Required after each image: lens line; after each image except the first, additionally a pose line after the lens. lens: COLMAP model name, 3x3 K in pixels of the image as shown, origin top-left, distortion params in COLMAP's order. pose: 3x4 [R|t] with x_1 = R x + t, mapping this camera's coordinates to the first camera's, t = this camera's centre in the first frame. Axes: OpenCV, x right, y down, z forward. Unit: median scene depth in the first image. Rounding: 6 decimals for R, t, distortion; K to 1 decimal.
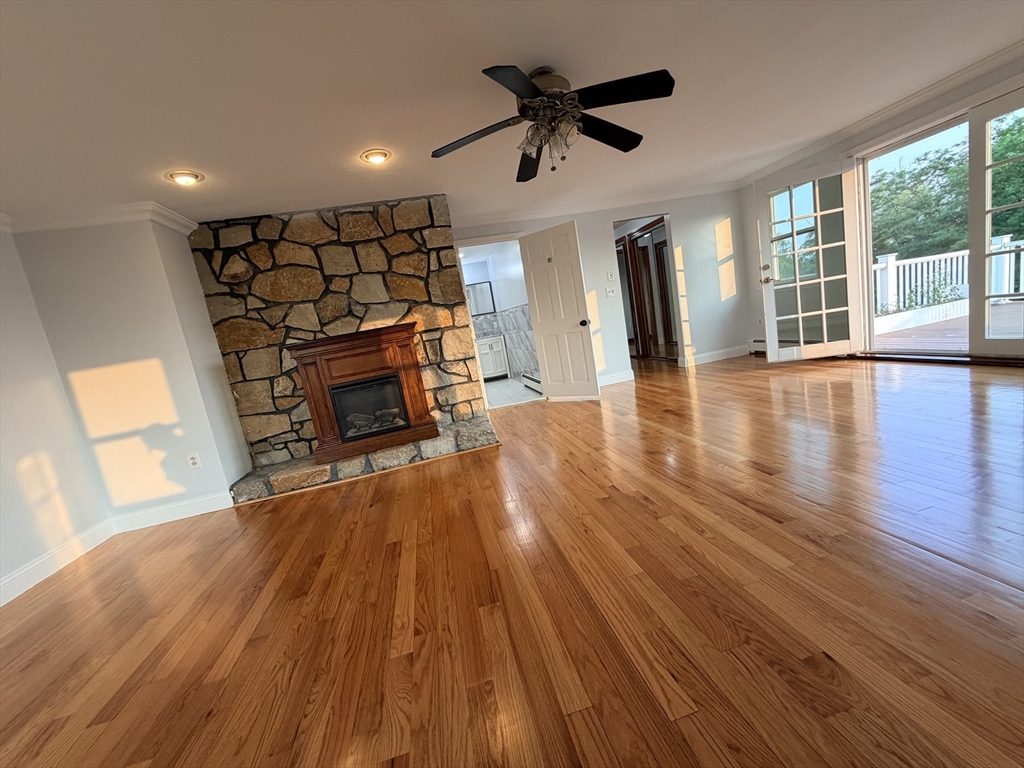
lens RADIAL K [[410.3, 0, 508.6], [0, 410.3, 383.3], [0, 0, 1]] dist [0.001741, 0.000214]
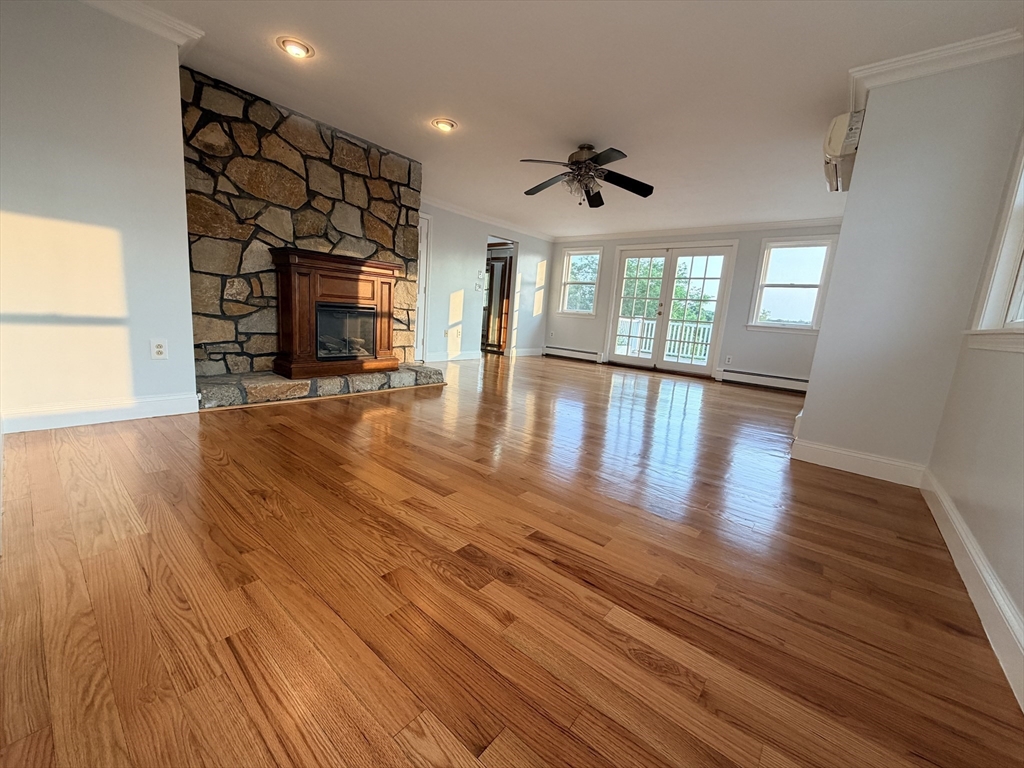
lens RADIAL K [[410.3, 0, 508.7], [0, 410.3, 385.2], [0, 0, 1]] dist [0.001741, 0.000214]
pose [[0.755470, 0.121584, 0.643803, -0.656951], [-0.113657, 0.992052, -0.053980, 0.194209], [-0.645249, -0.032393, 0.763285, -0.056929]]
